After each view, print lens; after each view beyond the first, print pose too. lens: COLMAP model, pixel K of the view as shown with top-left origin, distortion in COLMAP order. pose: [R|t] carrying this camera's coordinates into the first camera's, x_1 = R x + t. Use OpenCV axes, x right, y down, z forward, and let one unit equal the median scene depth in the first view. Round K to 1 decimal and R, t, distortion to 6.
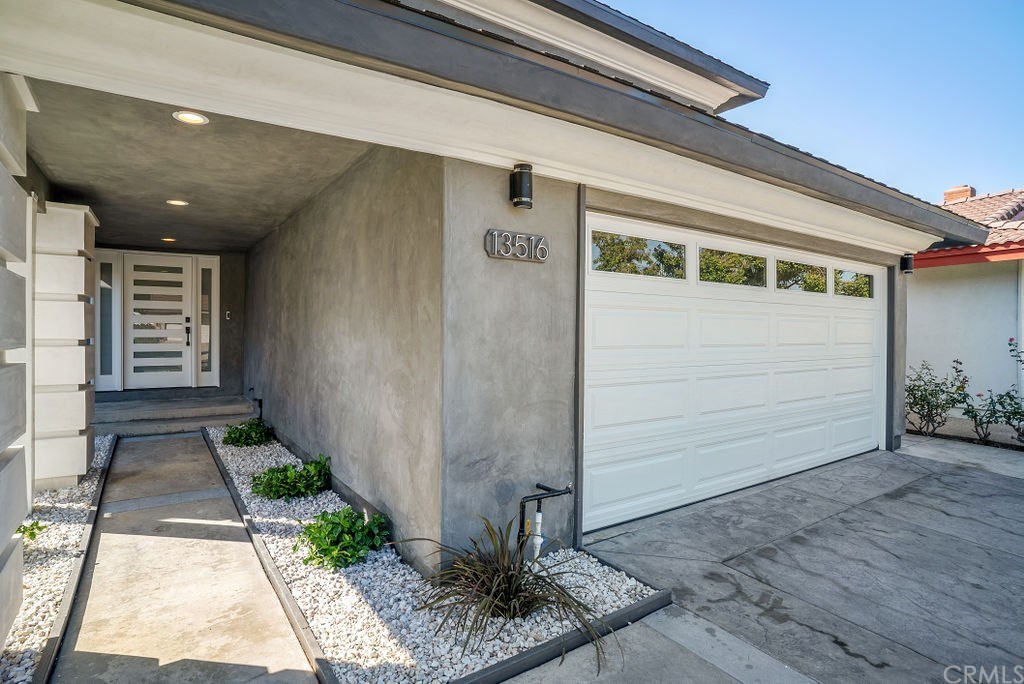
lens RADIAL K [[540.9, 0, 510.1], [0, 540.9, 332.0], [0, 0, 1]] dist [-0.062606, 0.030808]
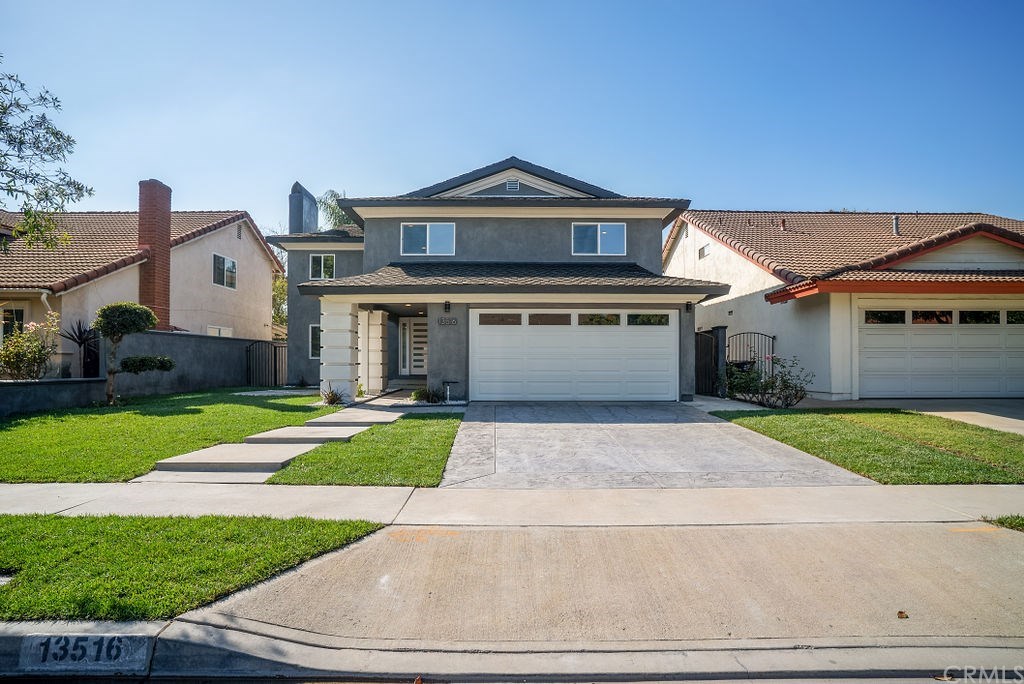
lens RADIAL K [[540.9, 0, 510.9], [0, 540.9, 352.6], [0, 0, 1]] dist [-0.062606, 0.030808]
pose [[0.832878, -0.016010, -0.553226, 1.796834], [0.003987, 0.999729, -0.022928, 0.115067], [0.553443, 0.016891, 0.832716, -1.426080]]
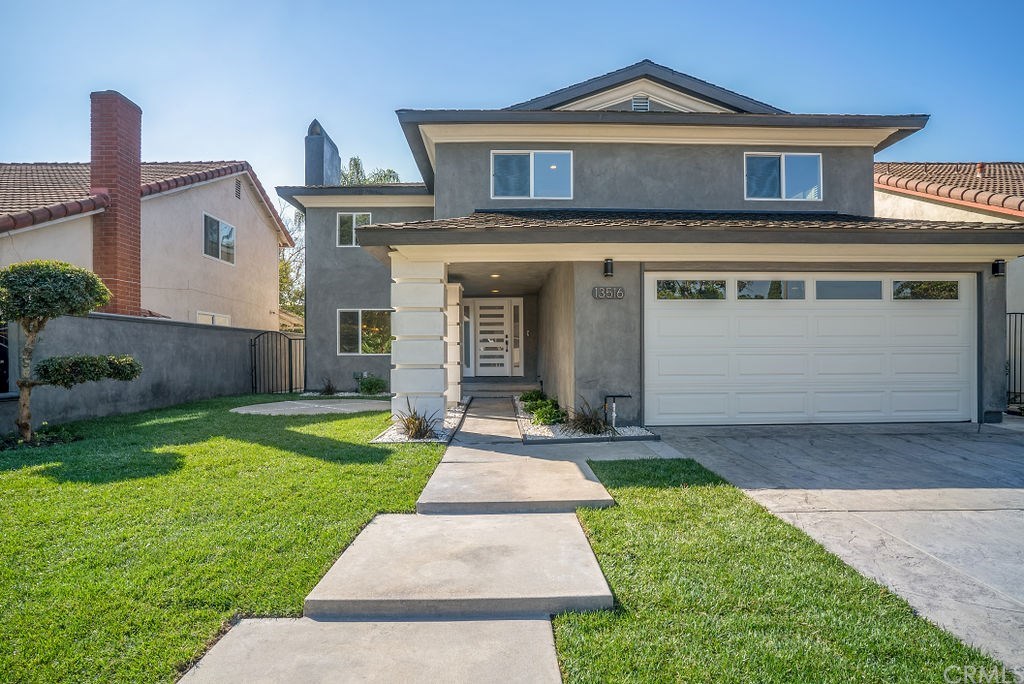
lens RADIAL K [[540.9, 0, 510.5], [0, 540.9, 349.6], [0, 0, 1]] dist [-0.062606, 0.030808]
pose [[0.839642, -0.017247, -0.542866, 0.640232], [0.010861, 0.999829, -0.014967, 0.083530], [0.543031, 0.006671, 0.839686, -0.837018]]
